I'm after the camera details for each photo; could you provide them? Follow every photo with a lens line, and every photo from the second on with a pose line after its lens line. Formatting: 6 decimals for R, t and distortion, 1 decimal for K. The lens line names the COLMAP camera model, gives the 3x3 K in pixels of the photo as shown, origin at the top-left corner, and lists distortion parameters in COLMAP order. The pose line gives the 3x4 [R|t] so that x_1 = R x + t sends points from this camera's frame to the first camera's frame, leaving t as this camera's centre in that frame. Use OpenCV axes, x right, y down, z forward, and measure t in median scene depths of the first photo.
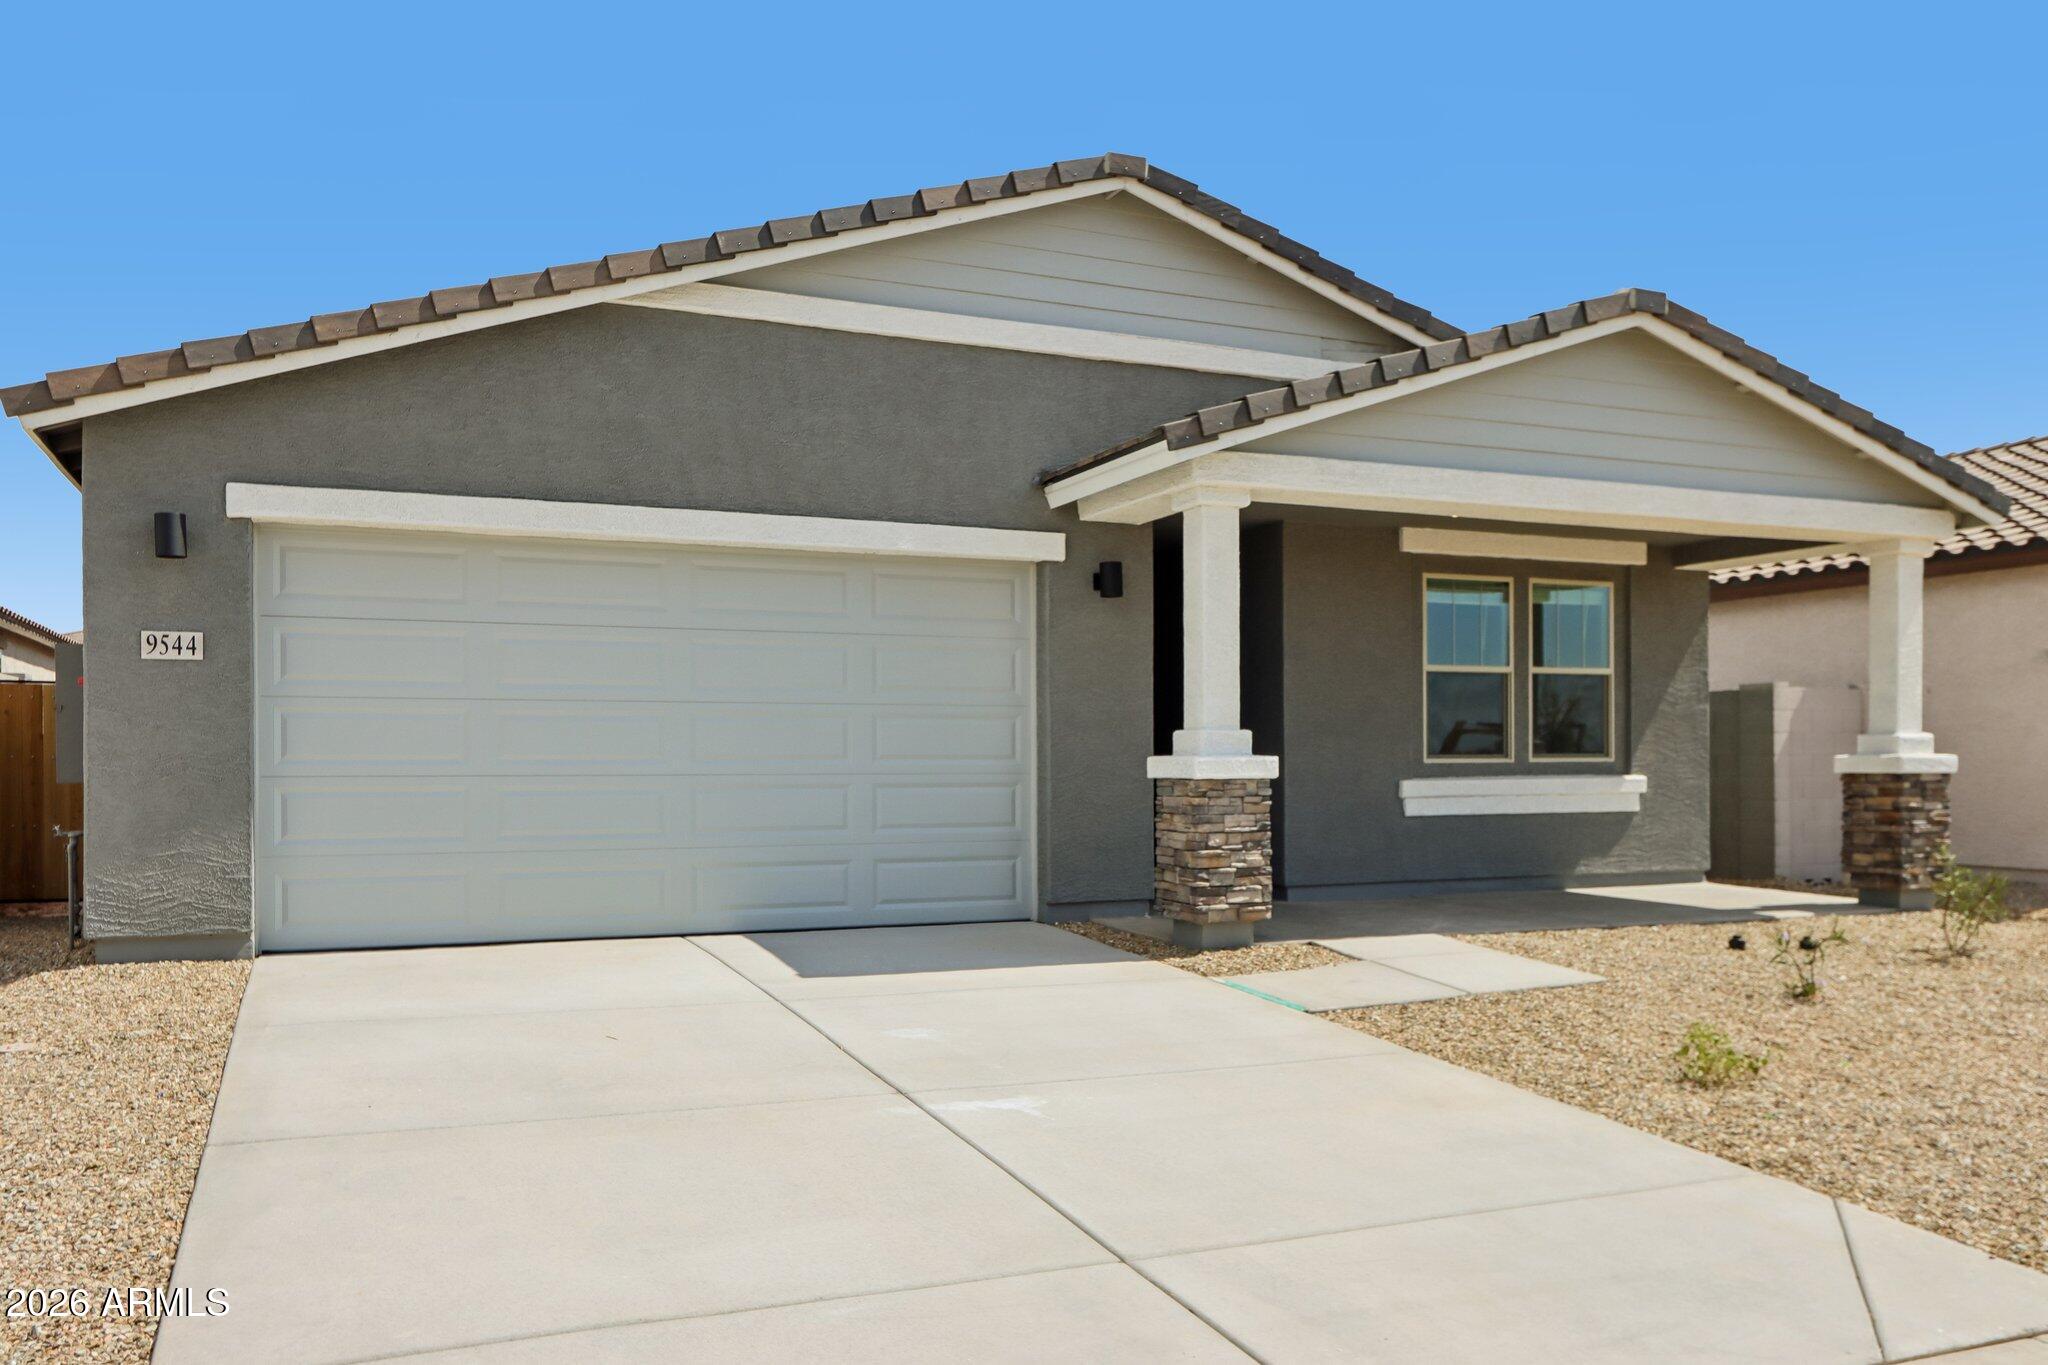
lens RADIAL K [[1562.5, 0, 1037.4], [0, 1562.5, 731.8], [0, 0, 1]] dist [-0.001186, 0.008578]
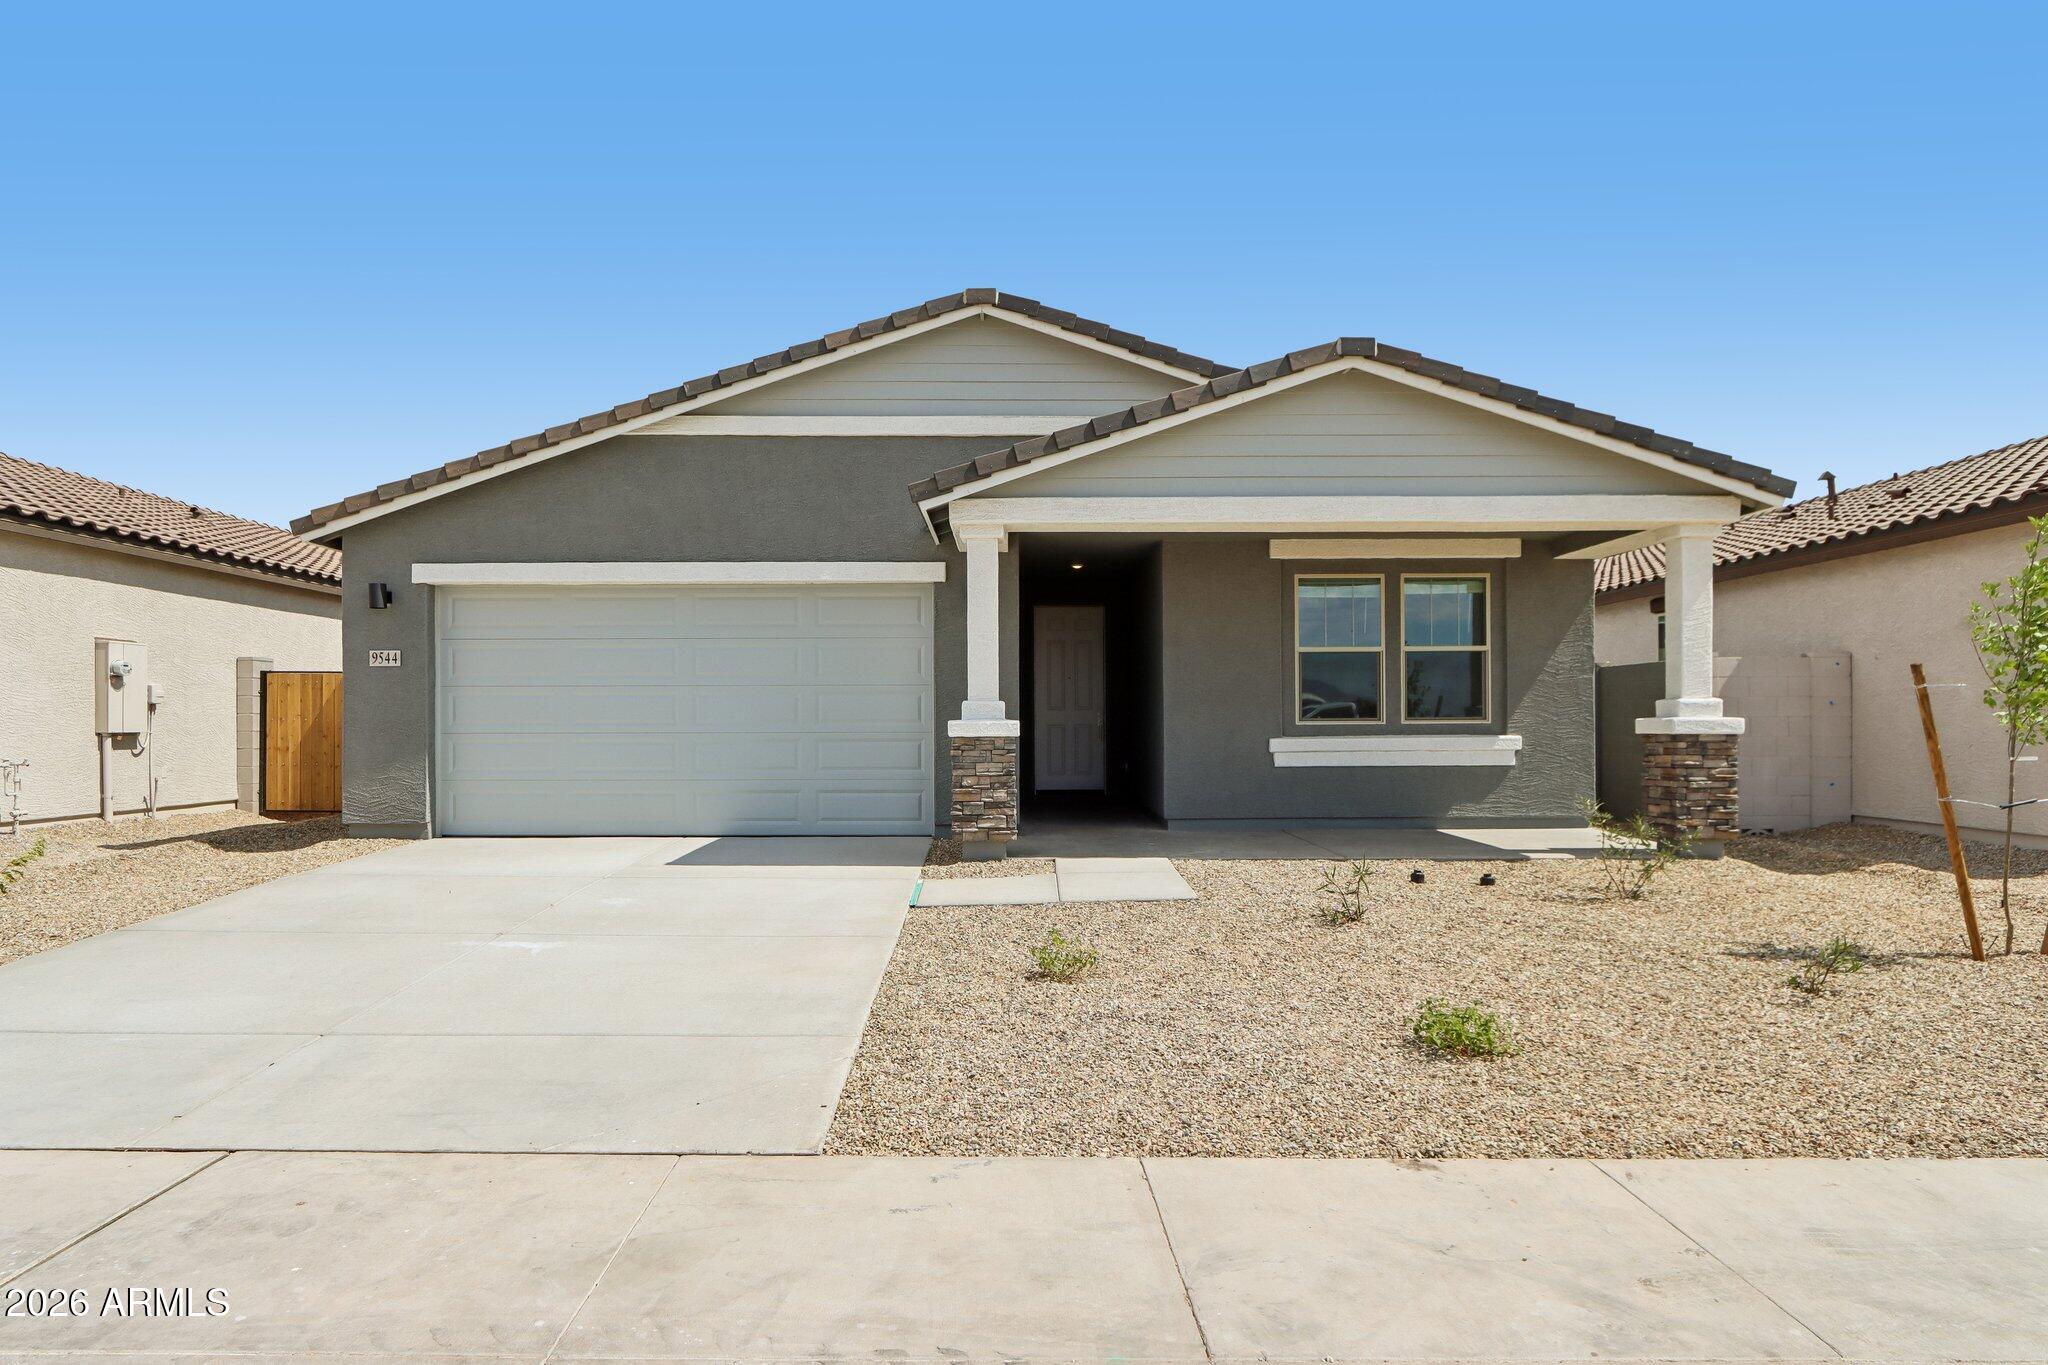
lens RADIAL K [[1137.7, 0, 1022.5], [0, 1137.7, 697.3], [0, 0, 1]] dist [-0.015902, 0.000967]
pose [[0.922668, -0.009040, -0.385490, 0.487453], [0.007820, 0.999958, -0.004734, 0.000363], [0.385517, 0.001353, 0.922700, 0.082364]]
